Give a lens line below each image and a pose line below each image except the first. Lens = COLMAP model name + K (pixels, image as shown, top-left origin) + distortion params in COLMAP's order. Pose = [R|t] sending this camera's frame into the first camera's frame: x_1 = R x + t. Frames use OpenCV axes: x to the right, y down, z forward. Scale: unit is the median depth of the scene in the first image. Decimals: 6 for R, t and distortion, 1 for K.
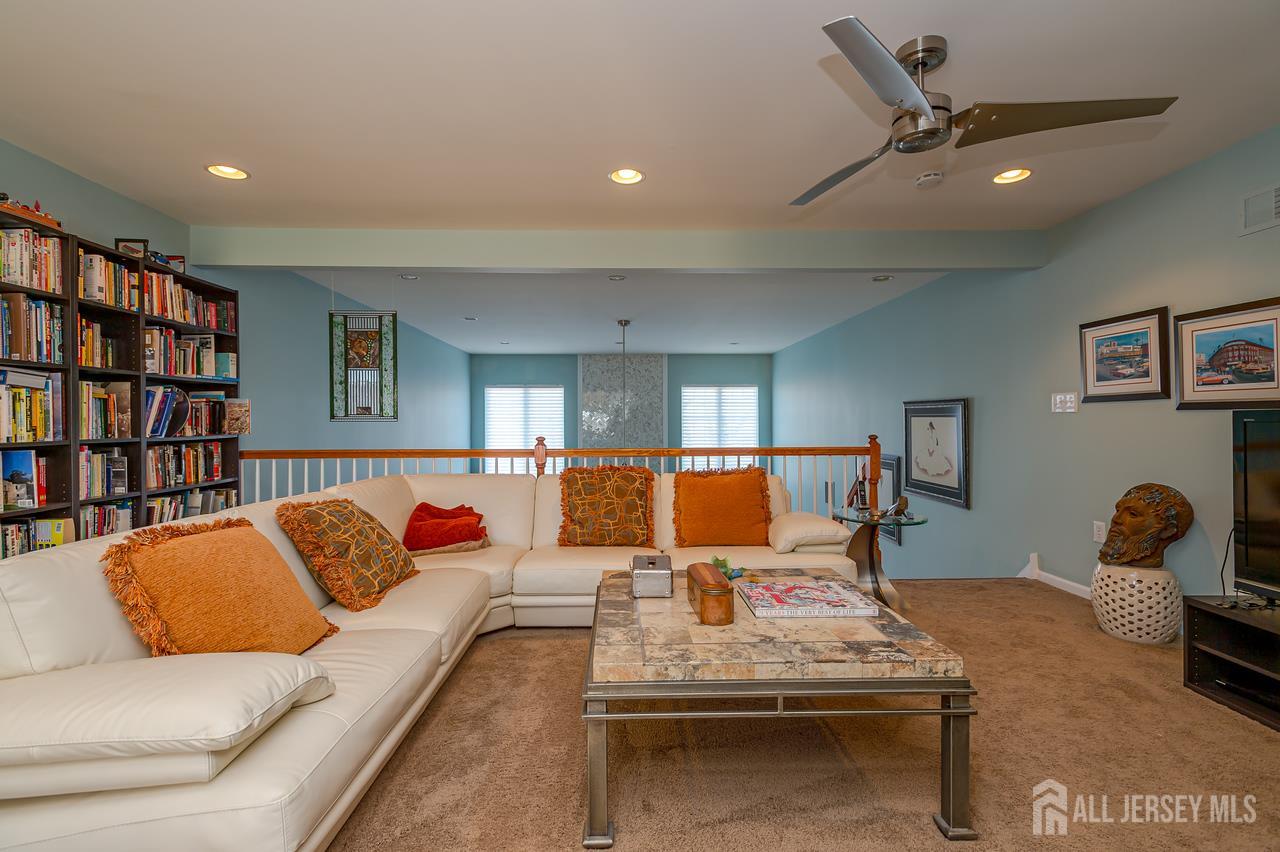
lens RADIAL K [[591.4, 0, 638.0], [0, 591.4, 423.3], [0, 0, 1]] dist [0.009122, -0.000537]
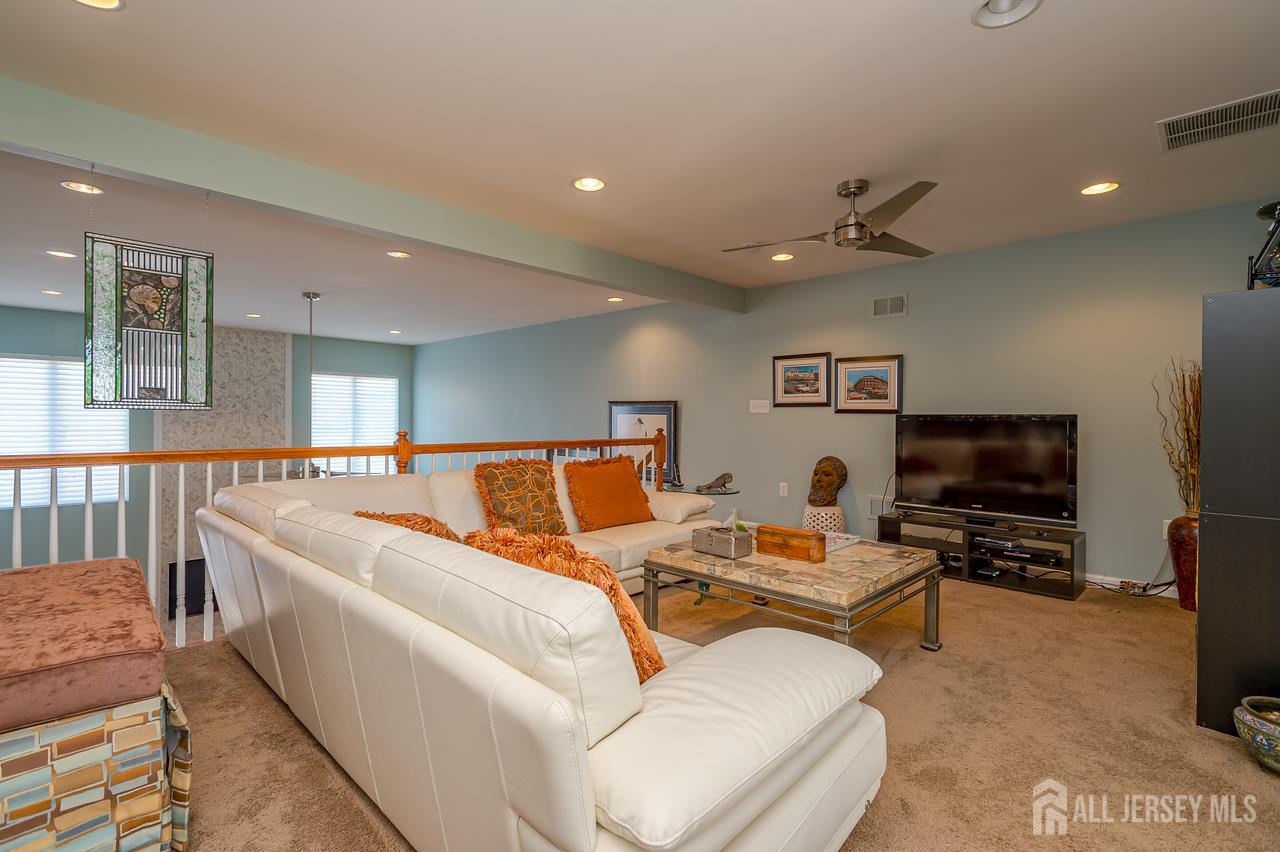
lens RADIAL K [[591.4, 0, 636.6], [0, 591.4, 424.6], [0, 0, 1]] dist [0.009122, -0.000537]
pose [[0.710992, 0.002824, 0.703195, -0.632878], [-0.010395, 0.999925, 0.006494, 0.004650], [-0.703124, -0.011927, 0.710968, 0.164841]]
